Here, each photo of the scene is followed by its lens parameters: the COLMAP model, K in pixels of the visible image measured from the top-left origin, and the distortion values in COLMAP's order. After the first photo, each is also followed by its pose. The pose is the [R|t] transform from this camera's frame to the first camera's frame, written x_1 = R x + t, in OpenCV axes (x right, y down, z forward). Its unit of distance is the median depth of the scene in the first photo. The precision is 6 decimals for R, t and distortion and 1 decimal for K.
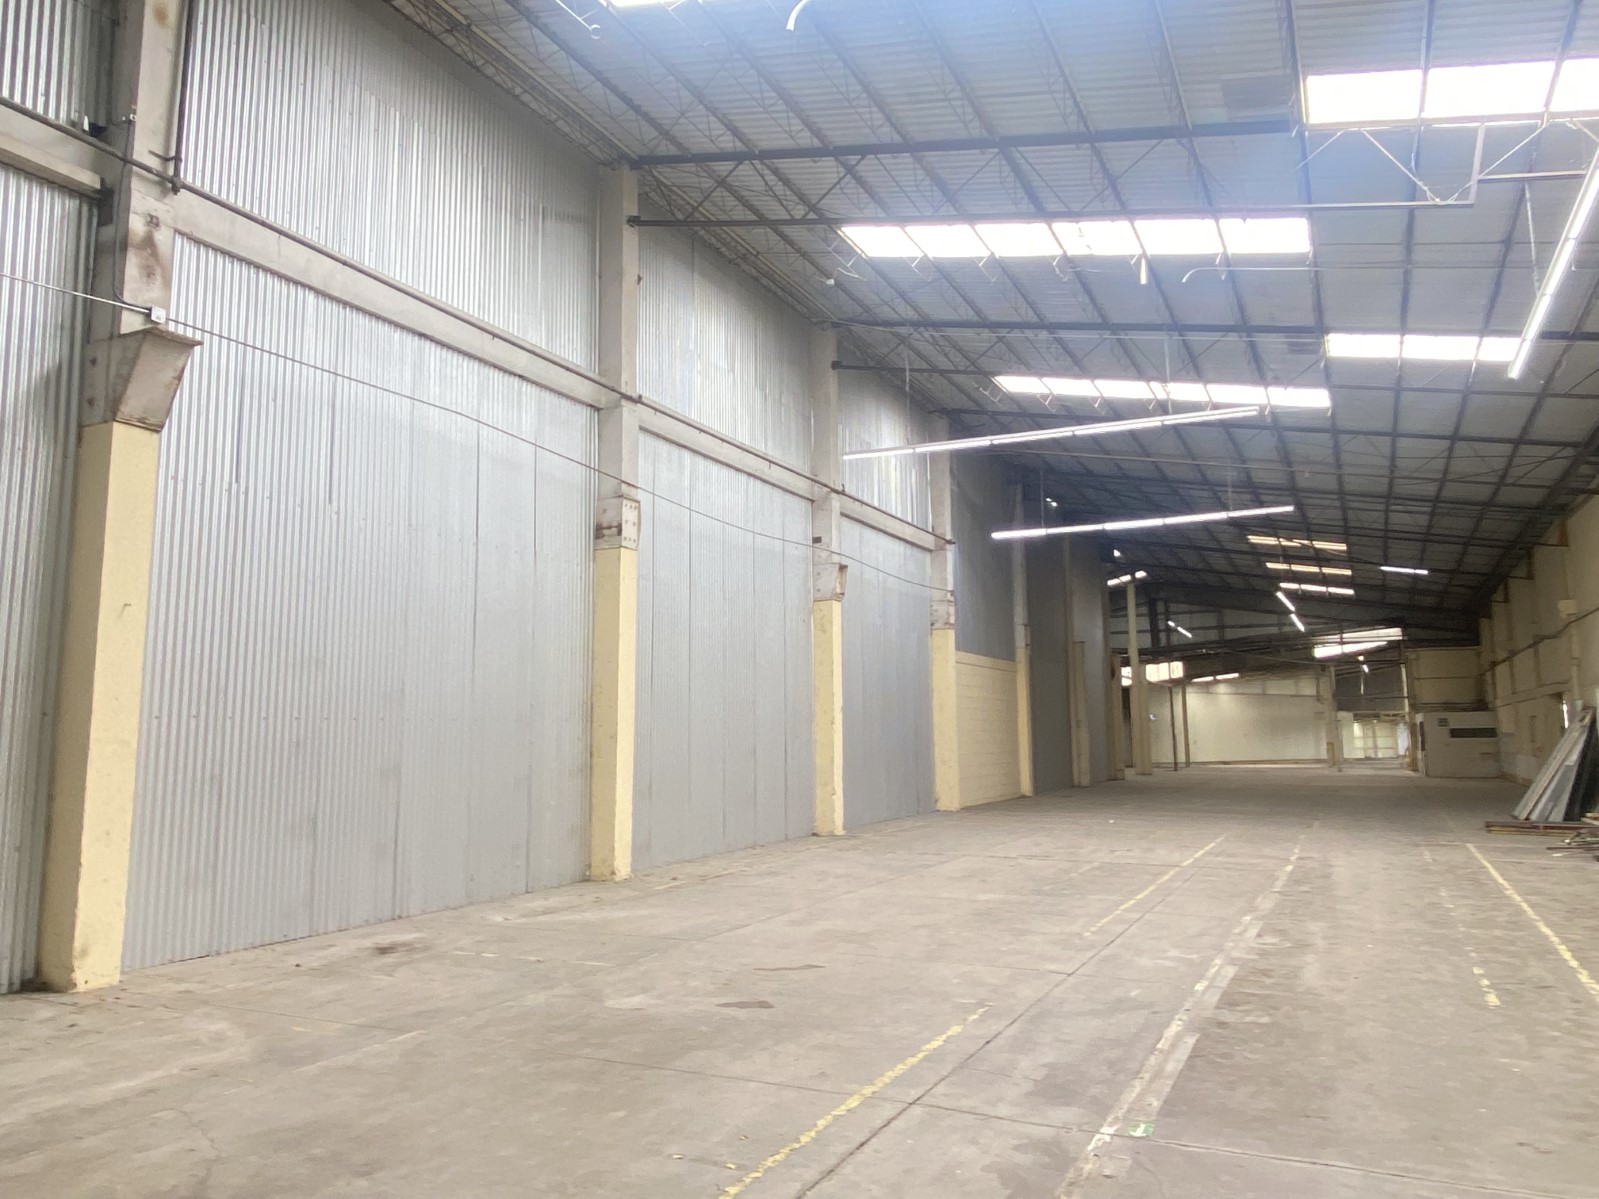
lens RADIAL K [[1126.9, 0, 799.5], [0, 1126.9, 599.5], [0, 0, 1]] dist [0.049037, 0.000440]
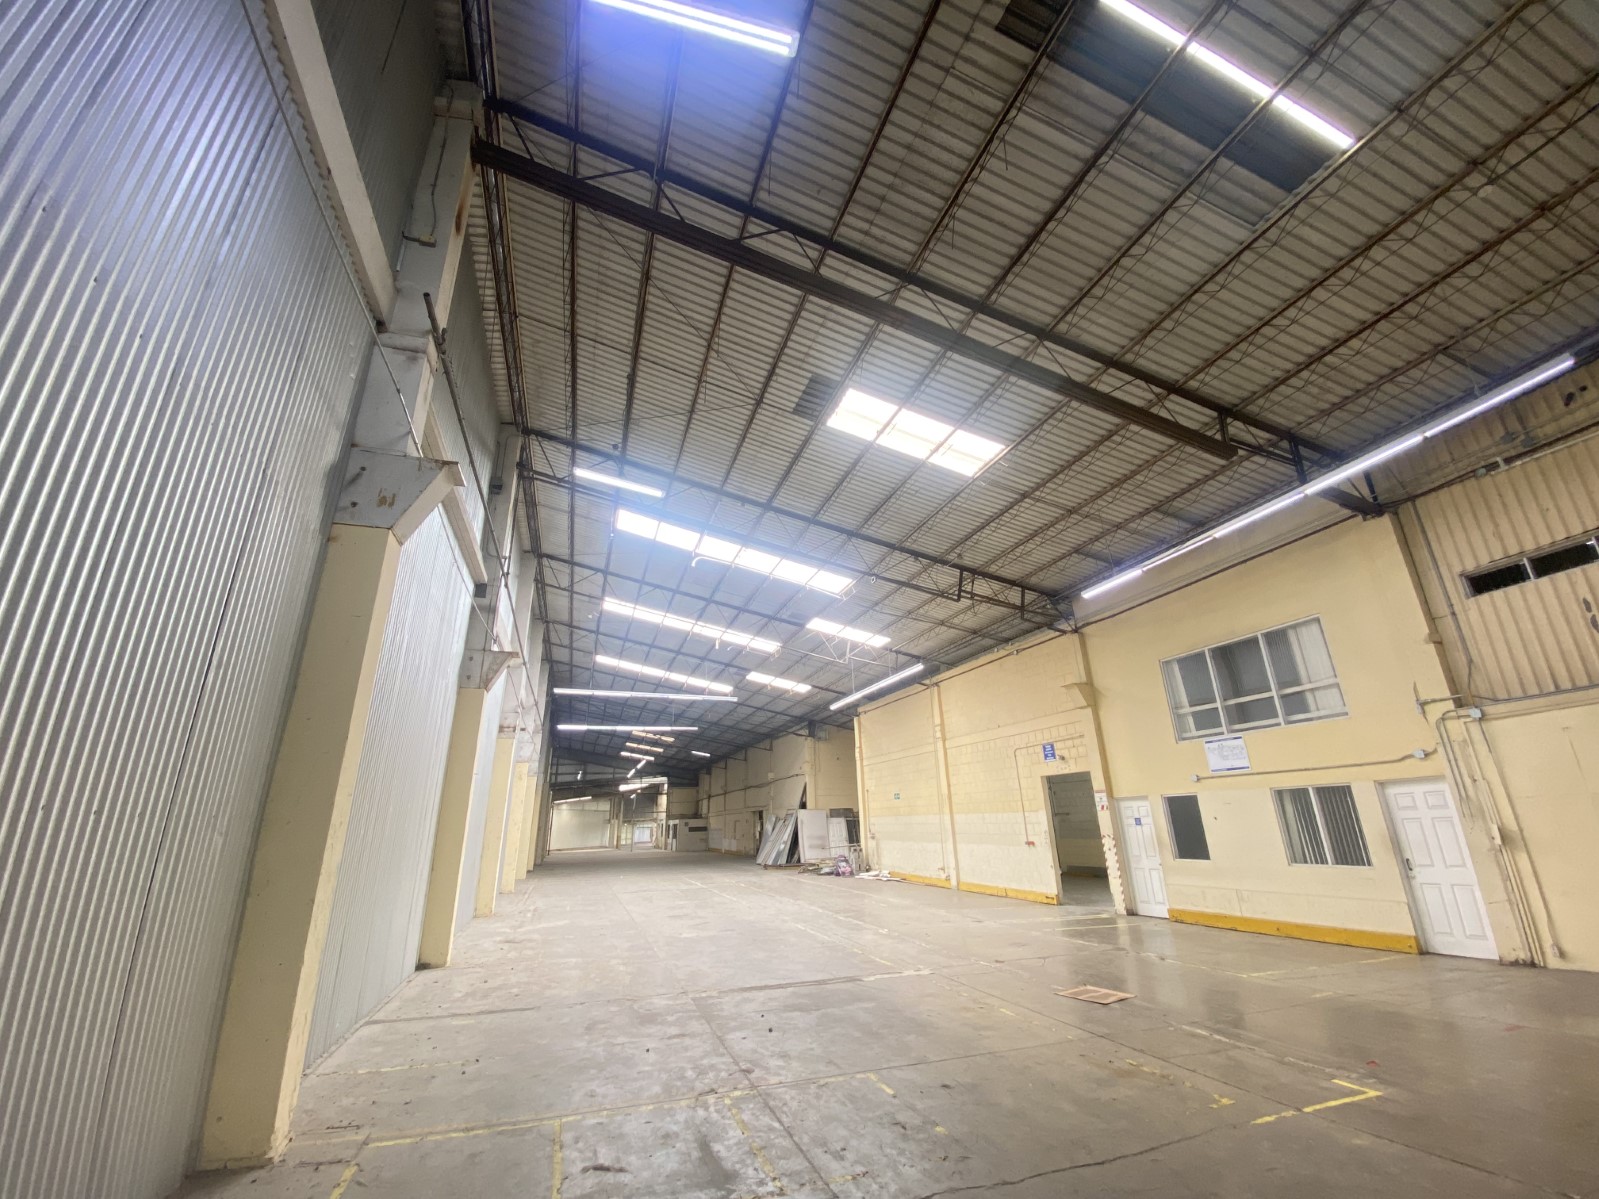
lens RADIAL K [[653.6, 0, 783.4], [0, 653.6, 597.4], [0, 0, 1]] dist [0.023999, -0.022348]
pose [[0.722525, 0.217454, 0.656255, -0.191538], [-0.063445, 0.966095, -0.250270, -0.007824], [-0.688427, 0.139190, 0.711824, -0.061771]]
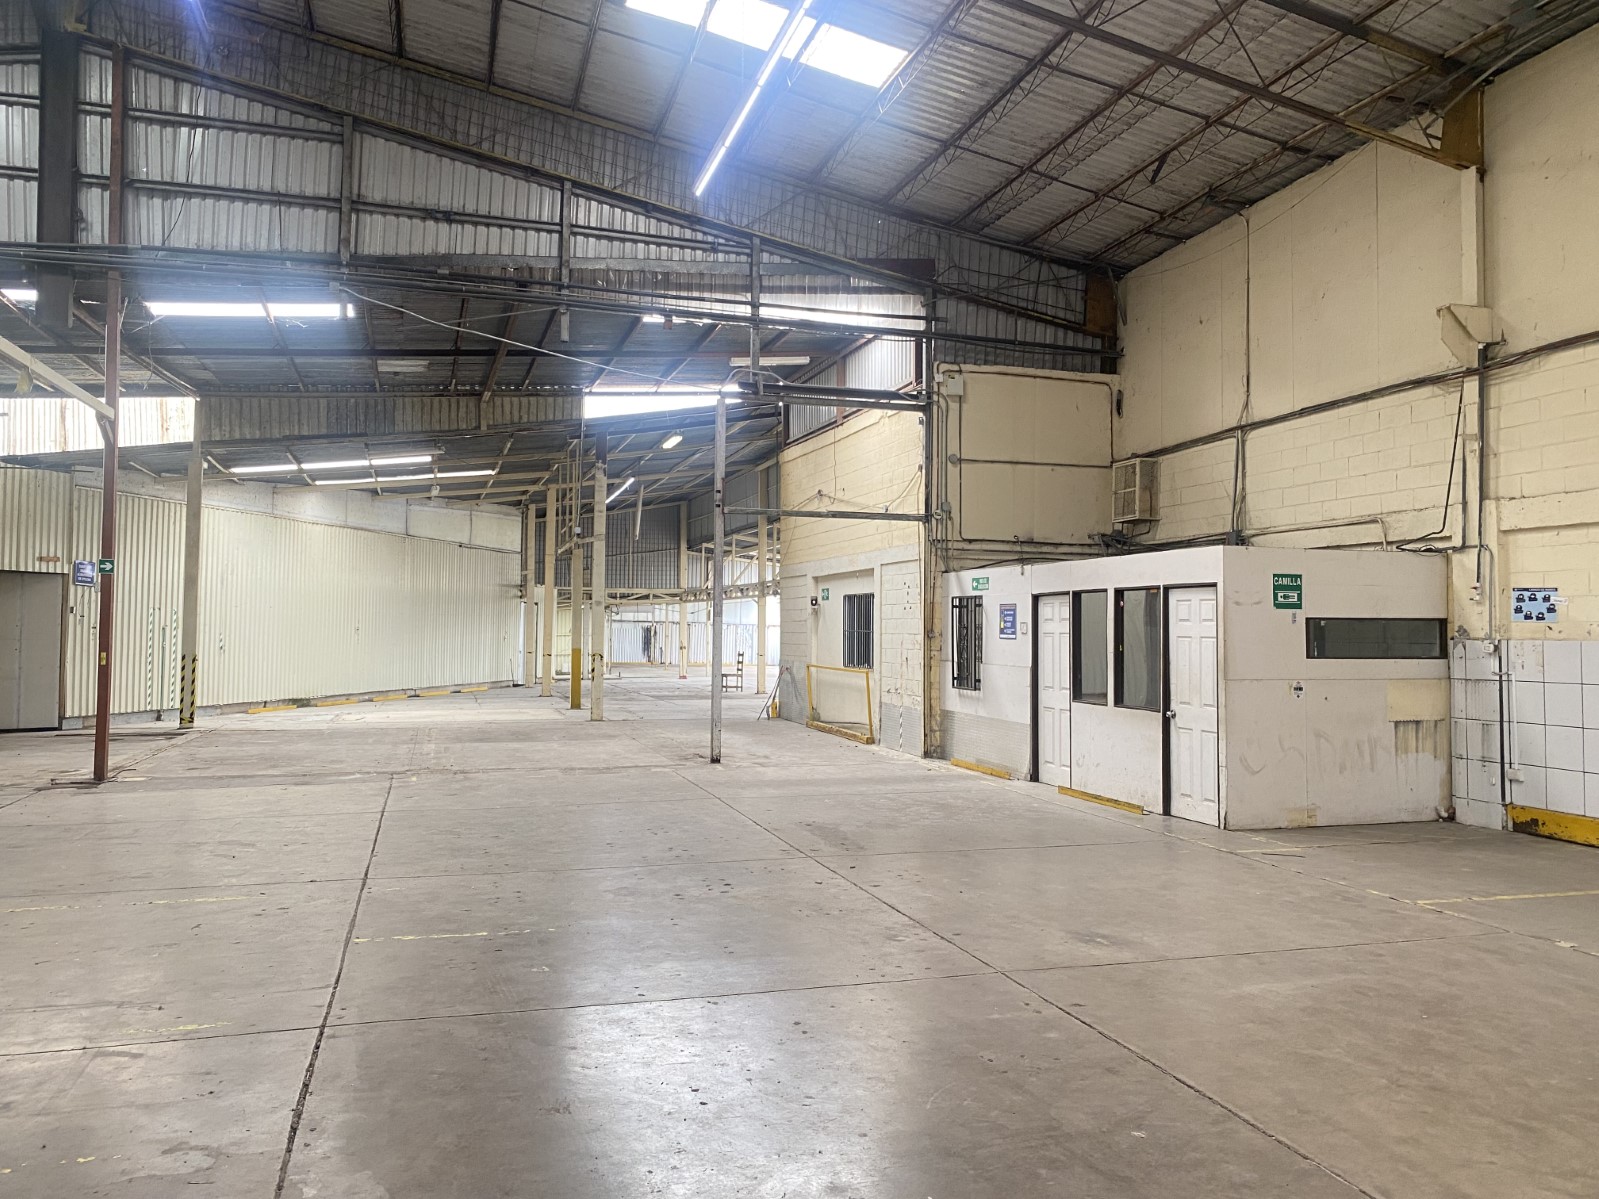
lens RADIAL K [[1275.1, 0, 799.5], [0, 1275.1, 599.5], [0, 0, 1]] dist [0.003922, 0.002115]
pose [[0.737754, 0.033311, 0.674248, 0.283672], [-0.097134, 0.993627, 0.057192, 0.093253], [-0.668045, -0.107686, 0.736287, 0.787572]]
